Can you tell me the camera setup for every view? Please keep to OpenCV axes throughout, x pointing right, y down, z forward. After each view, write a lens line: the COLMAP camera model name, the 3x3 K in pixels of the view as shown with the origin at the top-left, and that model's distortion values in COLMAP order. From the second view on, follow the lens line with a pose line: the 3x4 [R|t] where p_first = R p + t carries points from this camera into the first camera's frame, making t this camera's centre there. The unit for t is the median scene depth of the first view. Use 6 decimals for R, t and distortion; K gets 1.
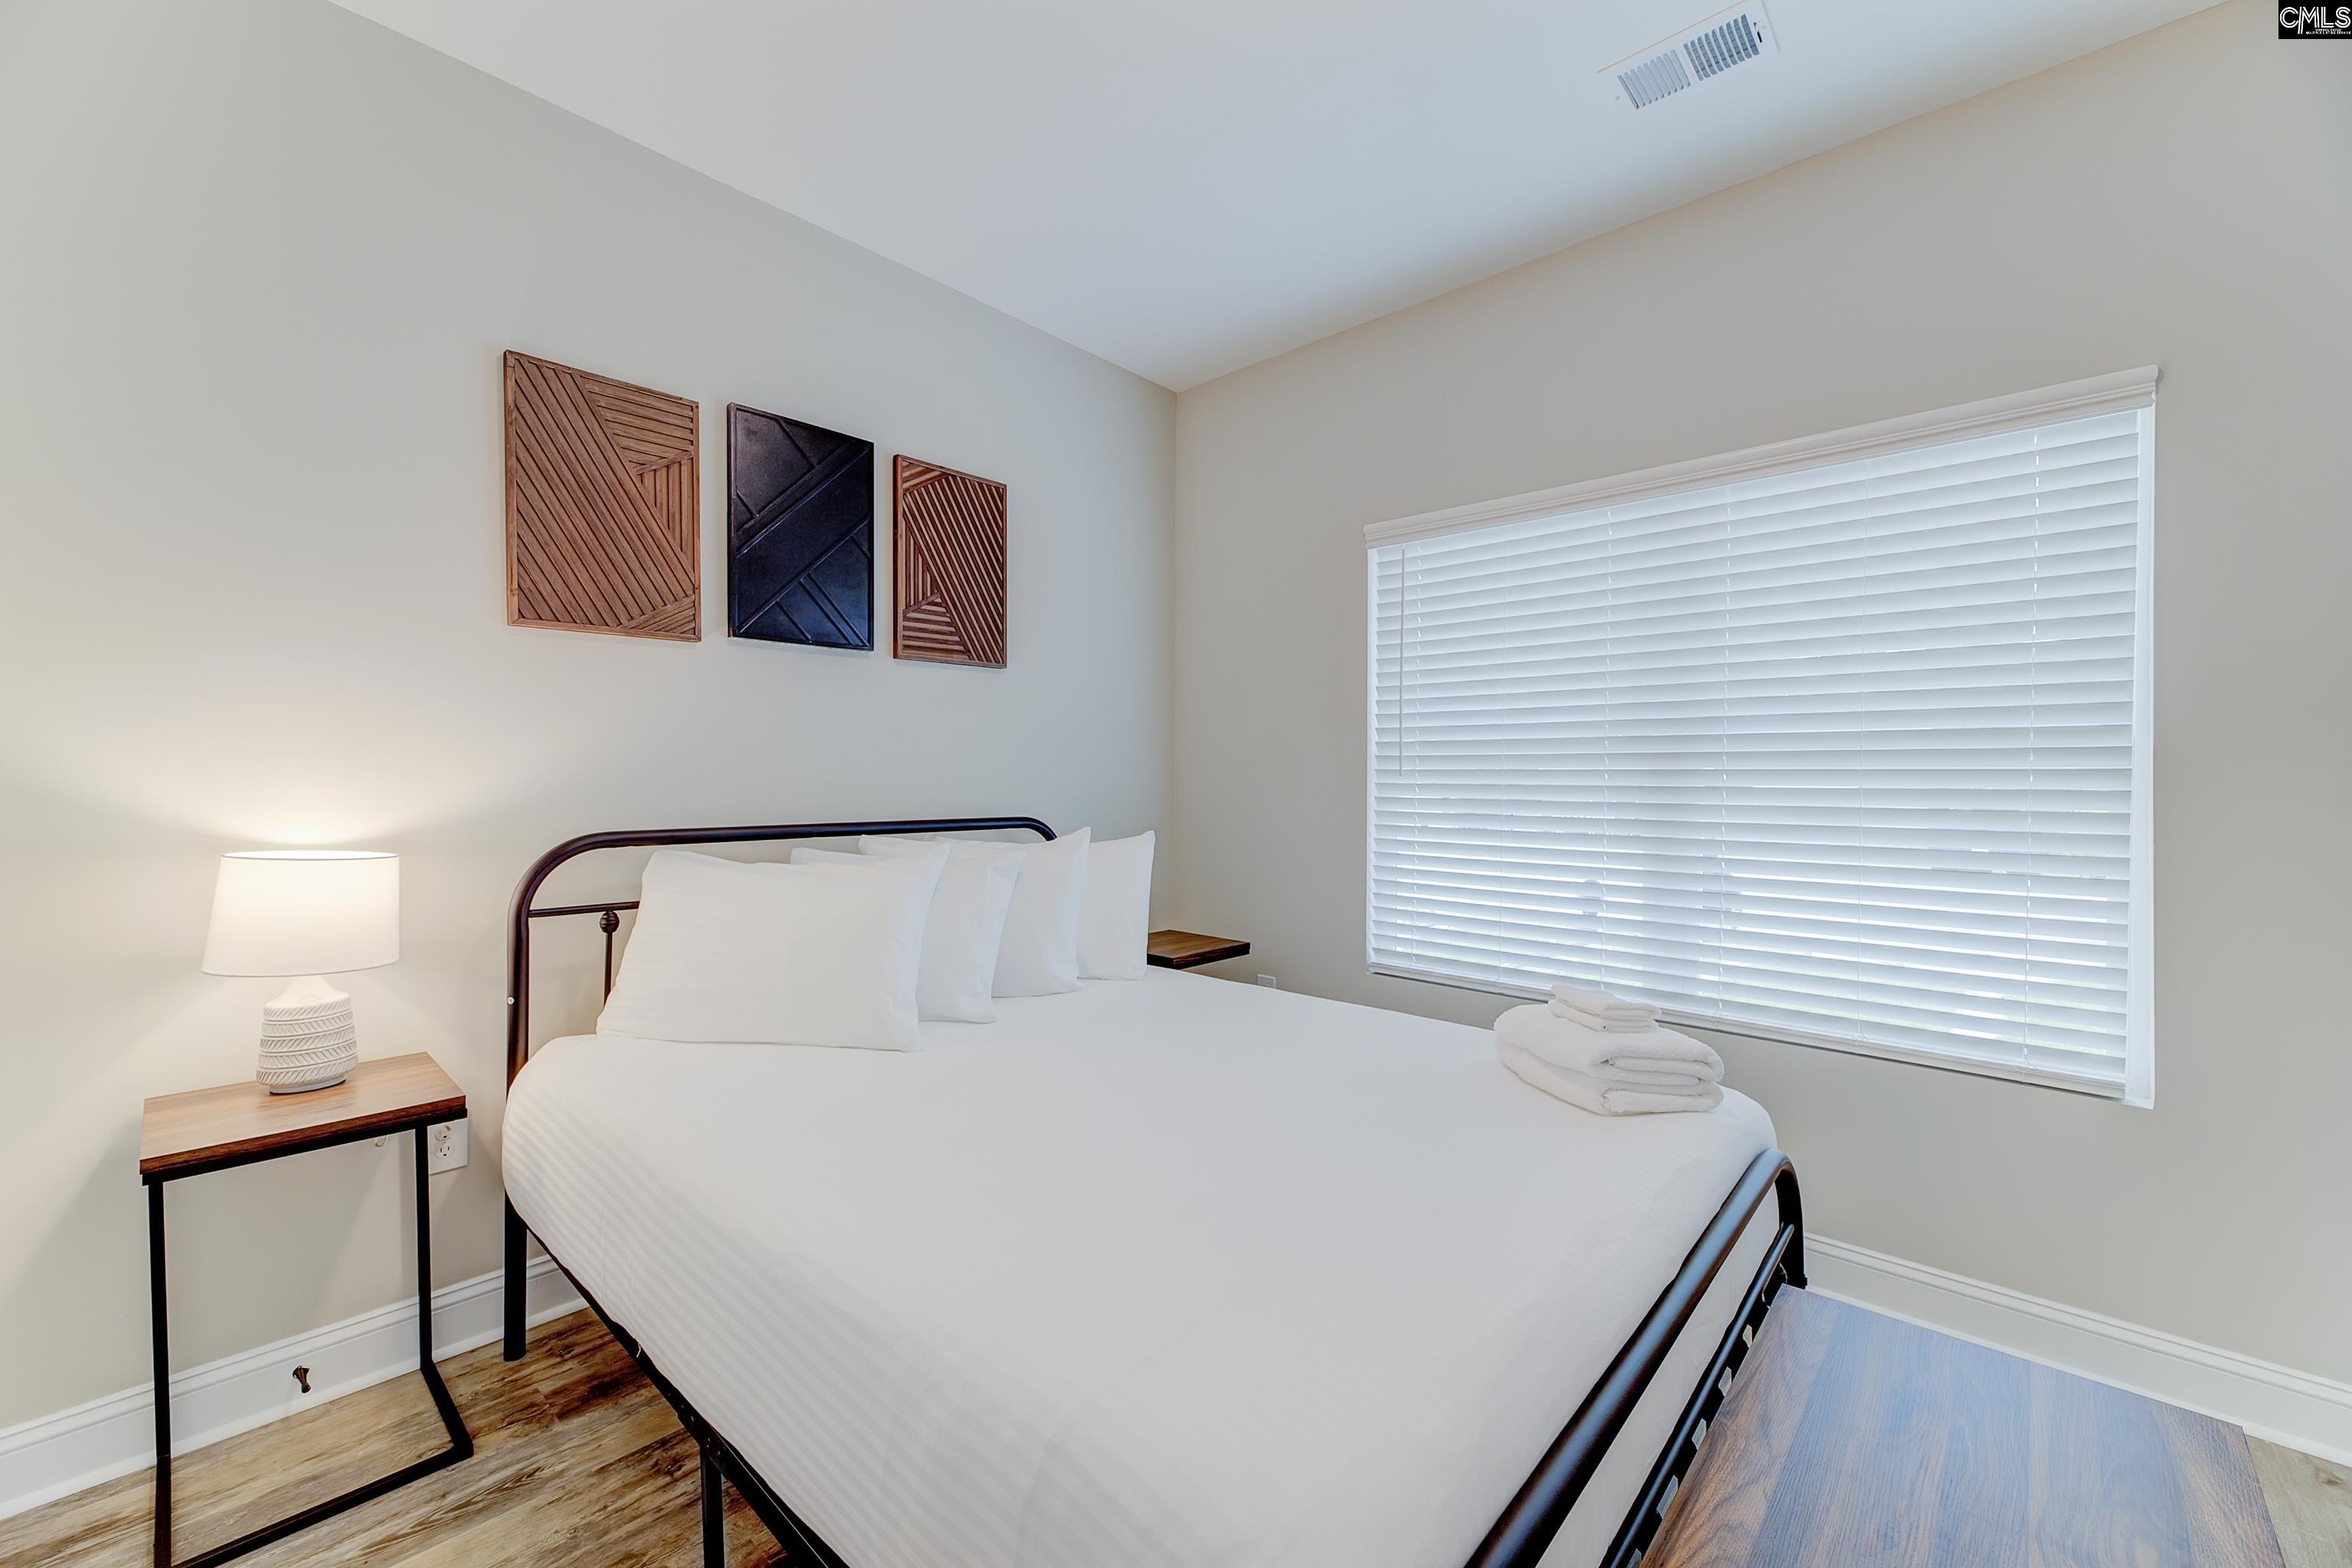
lens RADIAL K [[939.3, 0, 1176.0], [0, 939.3, 784.0], [0, 0, 1]] dist [0.009880, -0.003410]
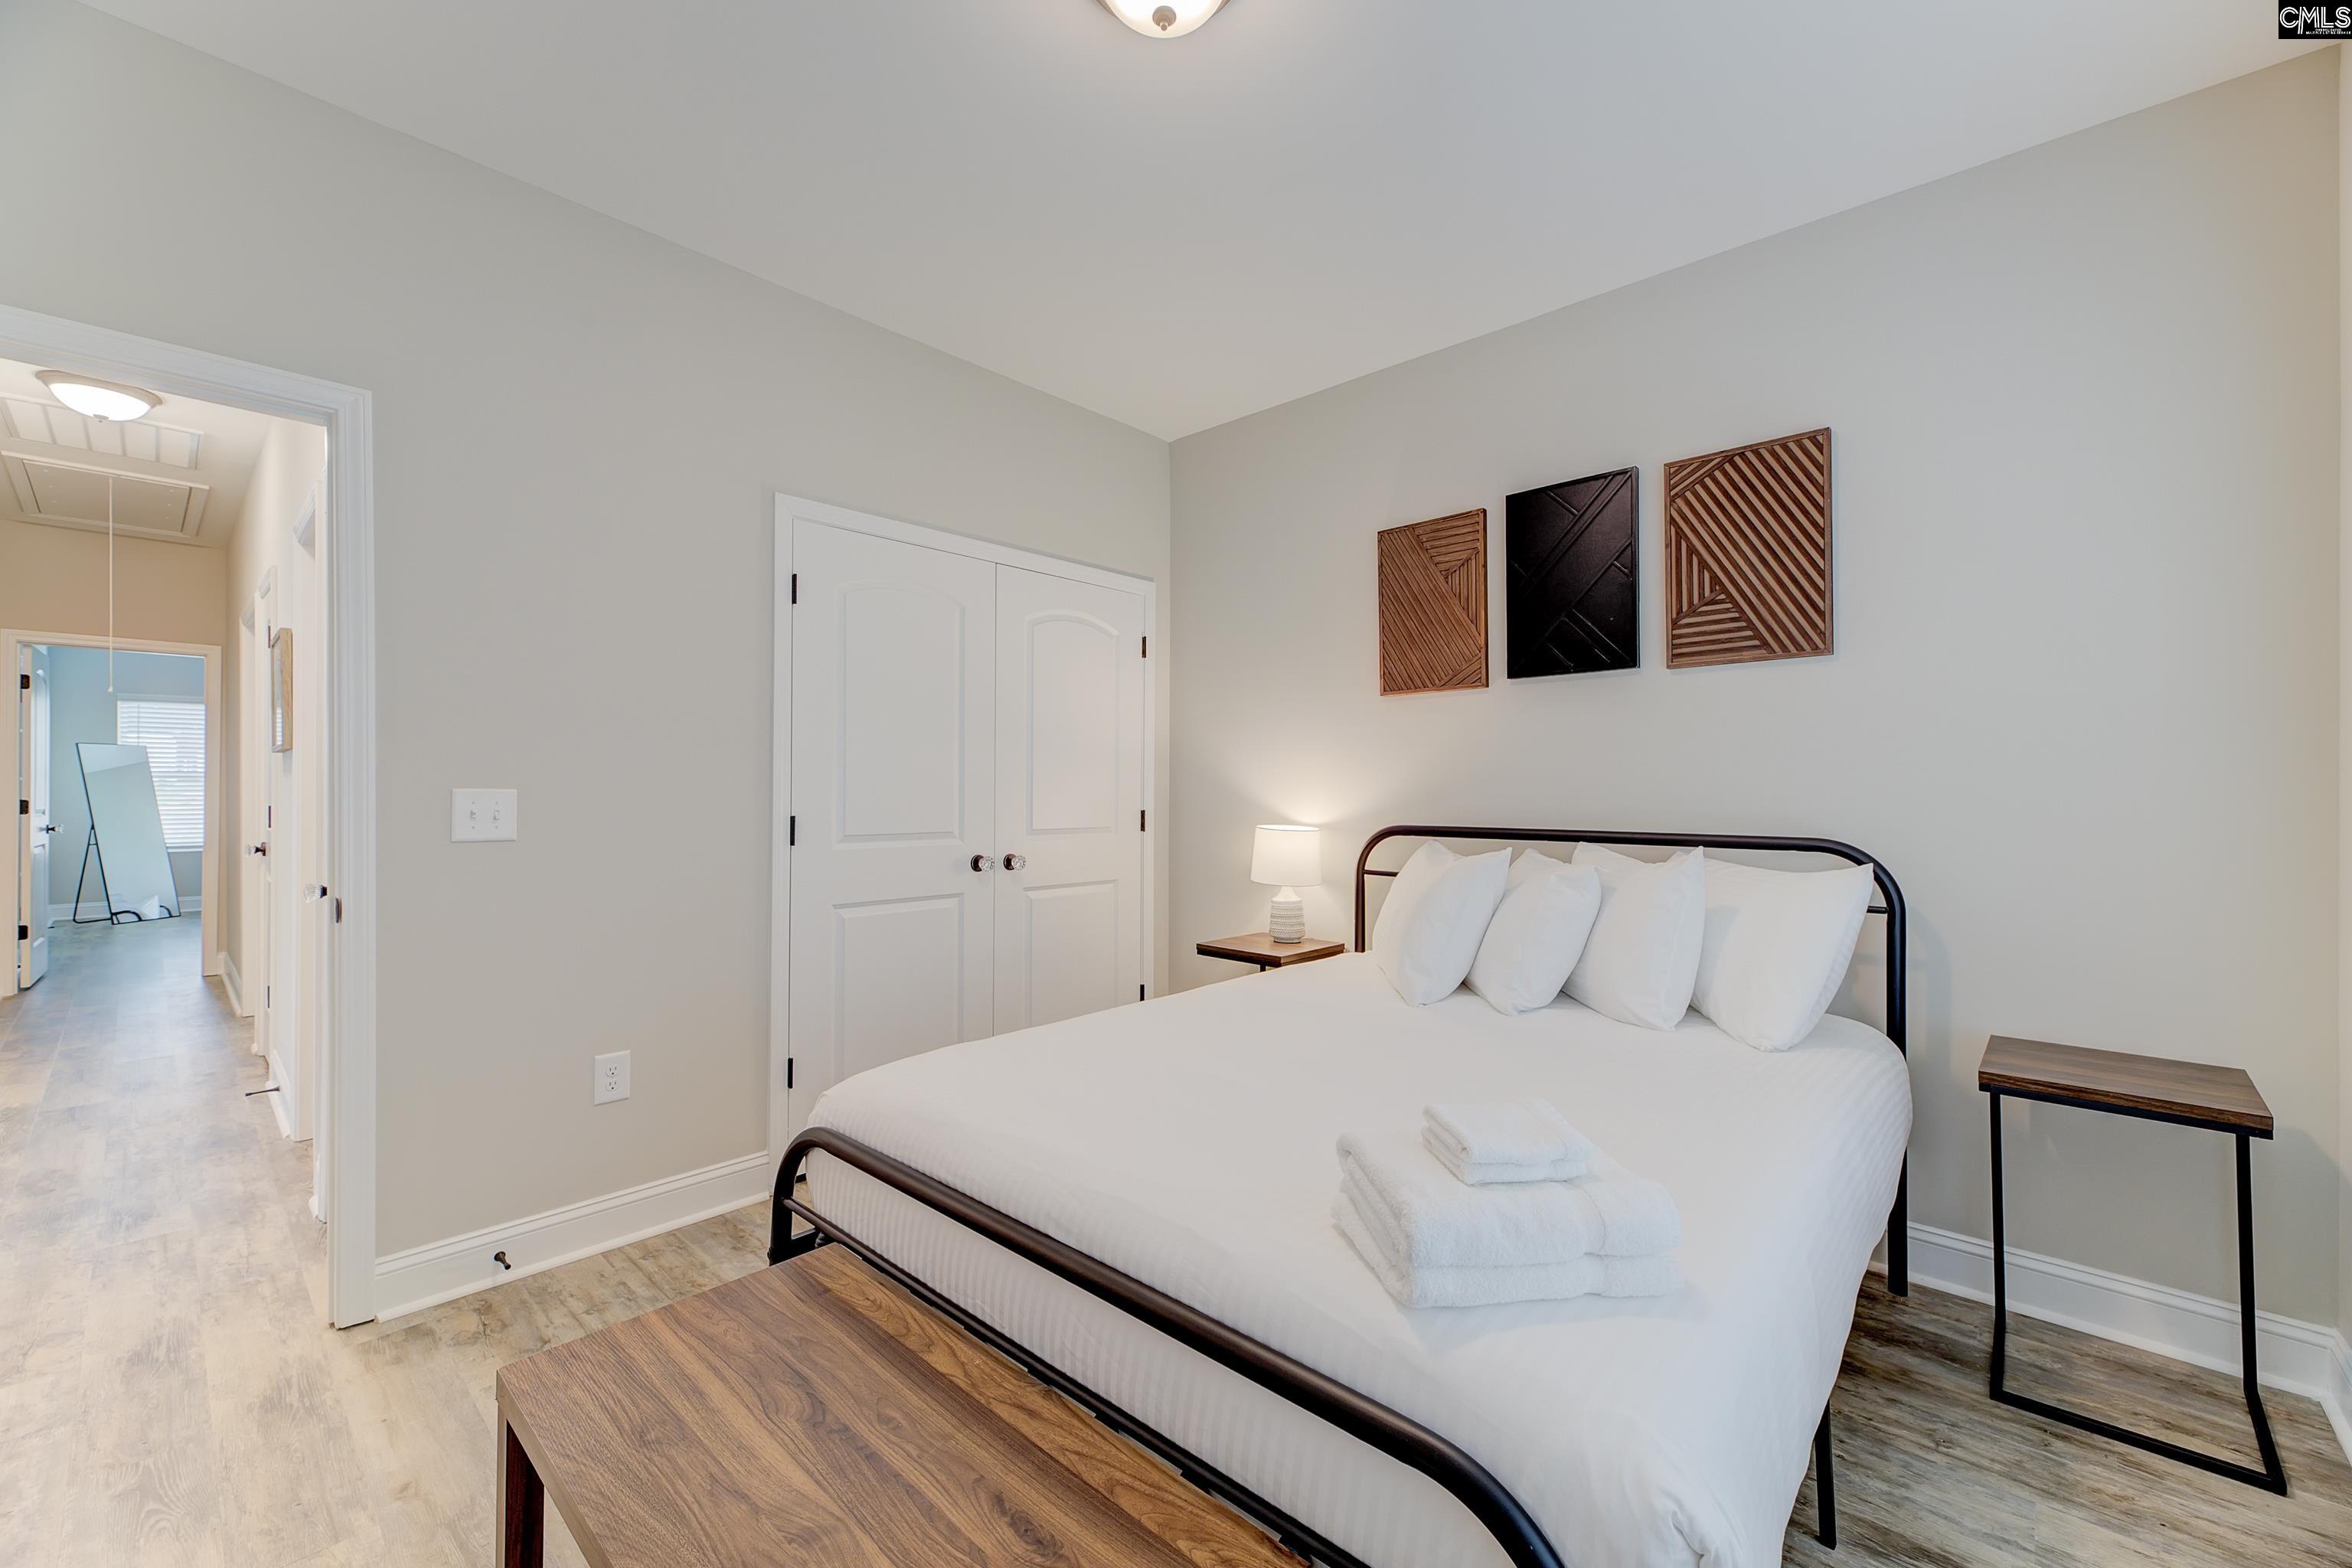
lens RADIAL K [[940.9, 0, 1171.6], [0, 940.9, 788.7], [0, 0, 1]] dist [0.001937, -0.000151]
pose [[-0.010798, -0.007331, -0.999915, 0.916741], [-0.013383, 0.999885, -0.007186, 0.008221], [0.999852, 0.013304, -0.010895, 0.645448]]
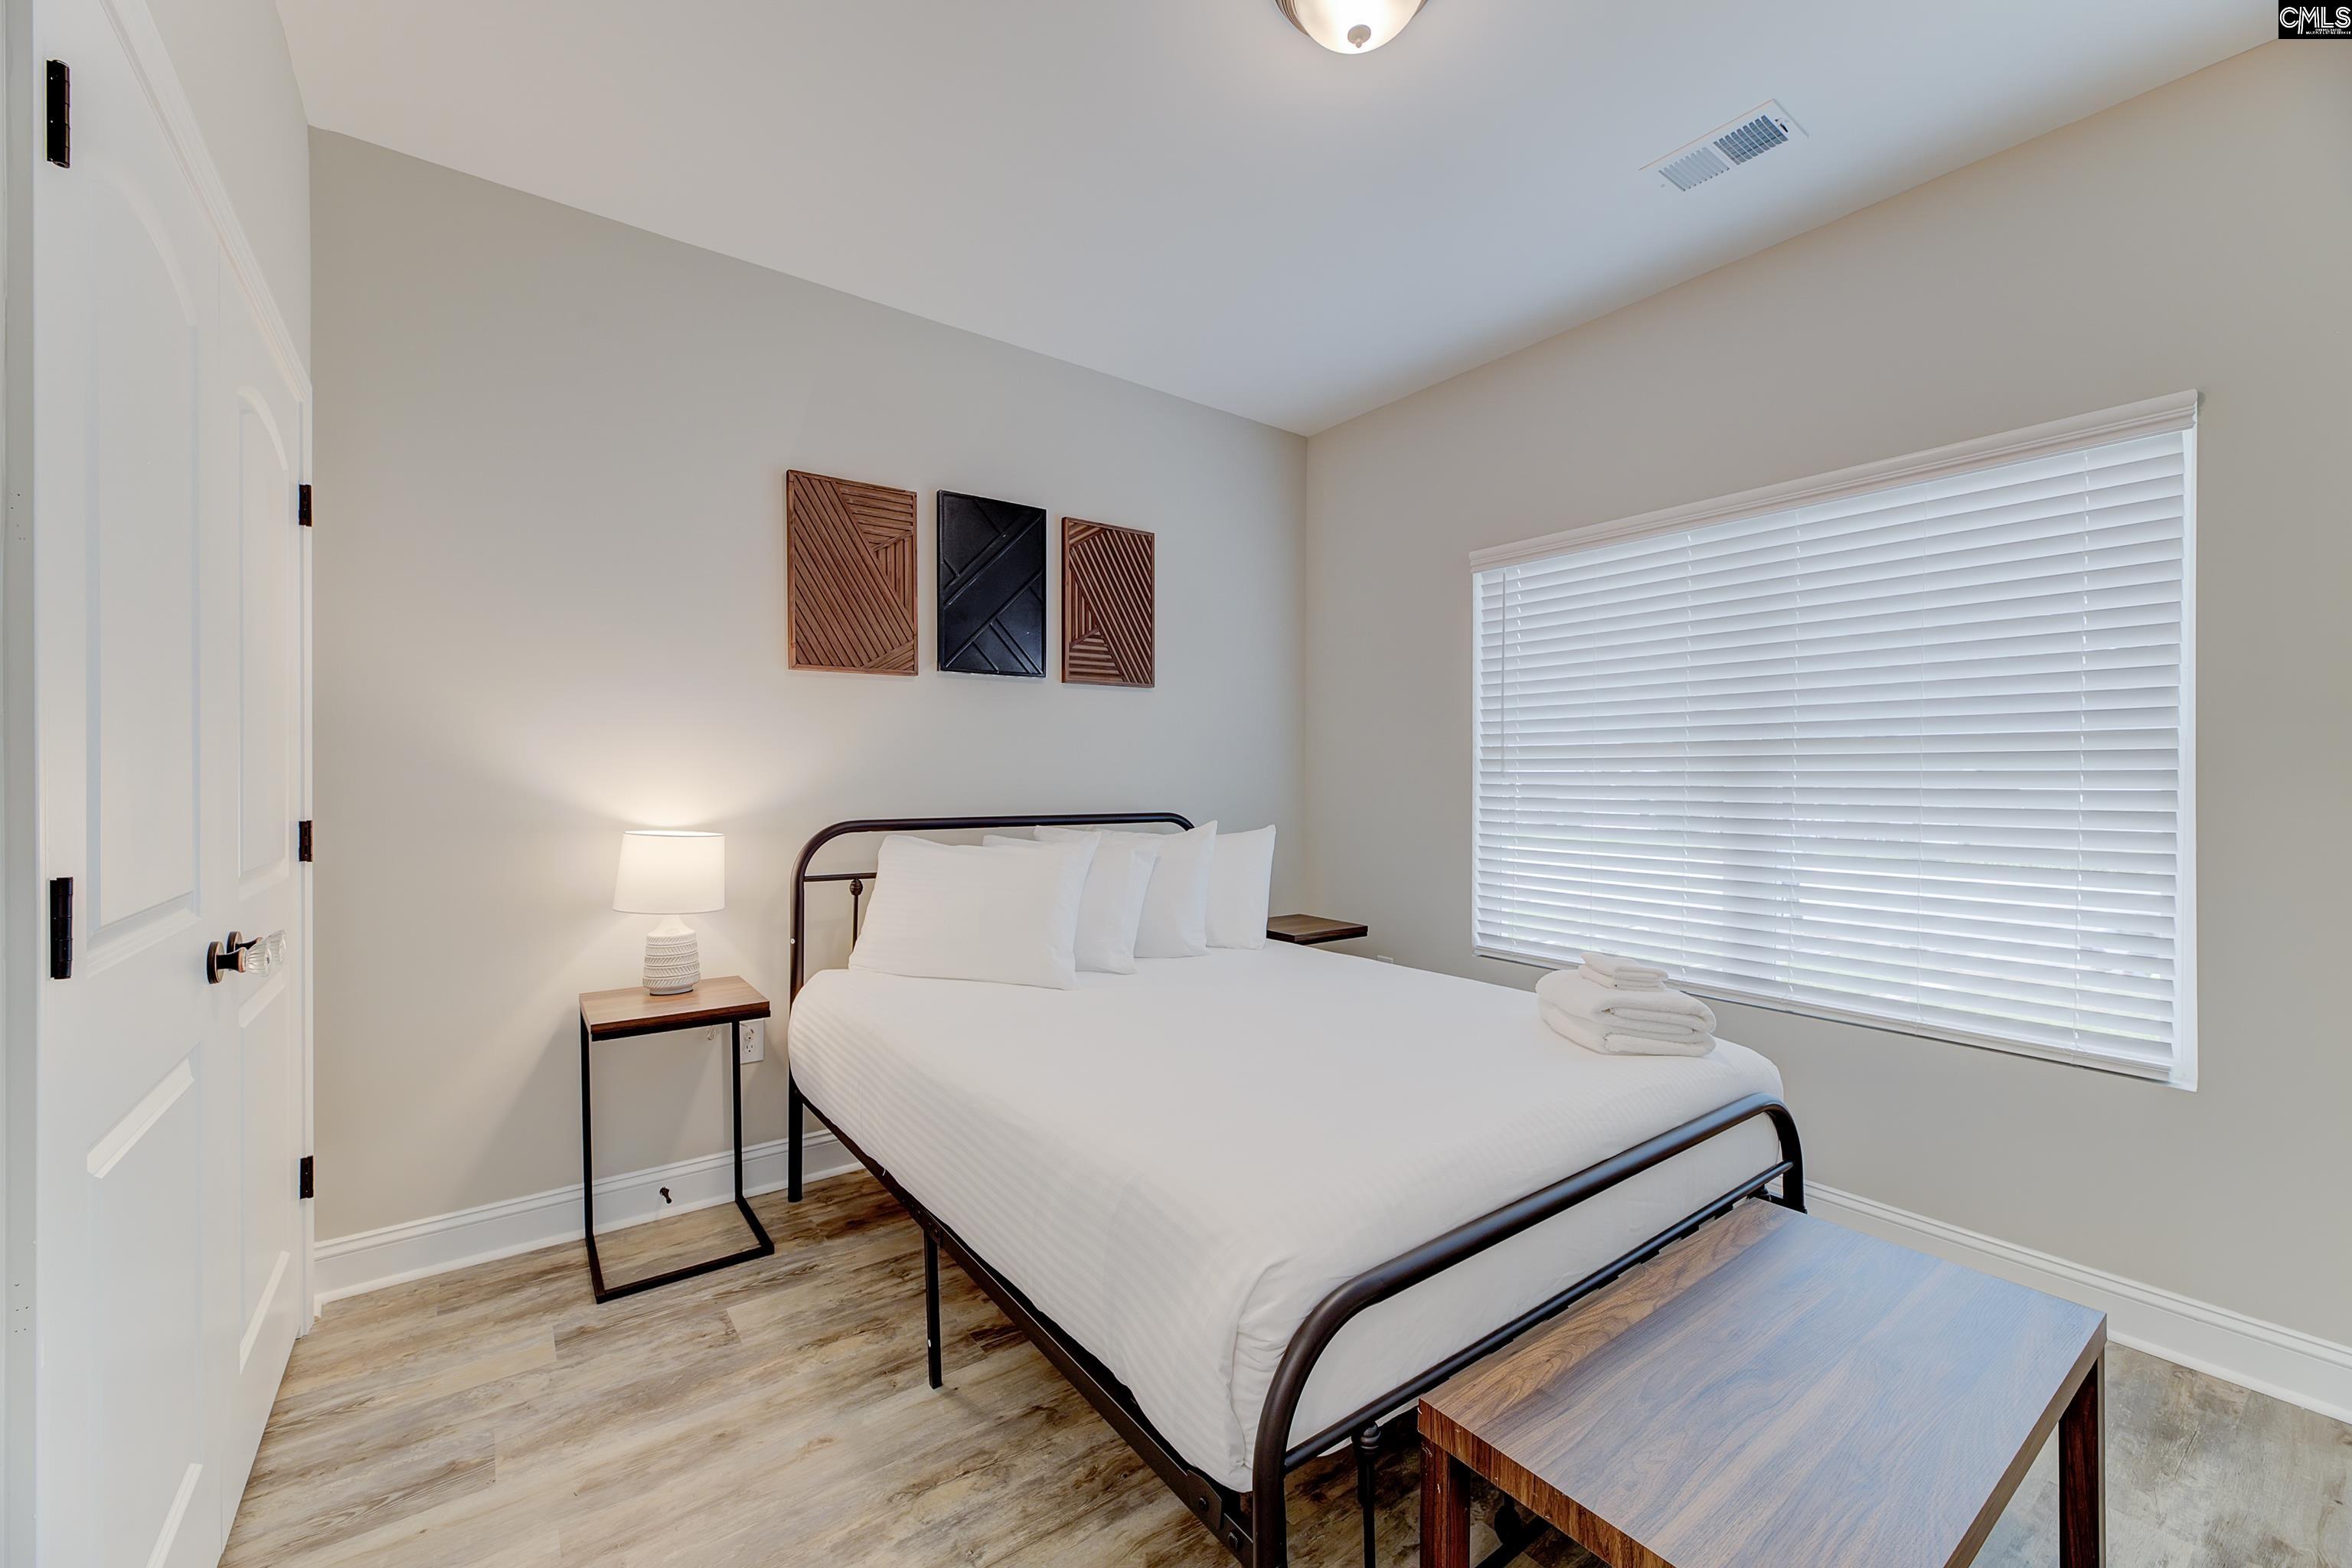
lens RADIAL K [[940.9, 0, 1171.6], [0, 940.9, 788.7], [0, 0, 1]] dist [0.001937, -0.000151]
pose [[0.980963, 0.000577, -0.194194, 0.103699], [0.000036, 0.999995, 0.003150, 0.001460], [0.194195, -0.003097, 0.980958, -0.234703]]
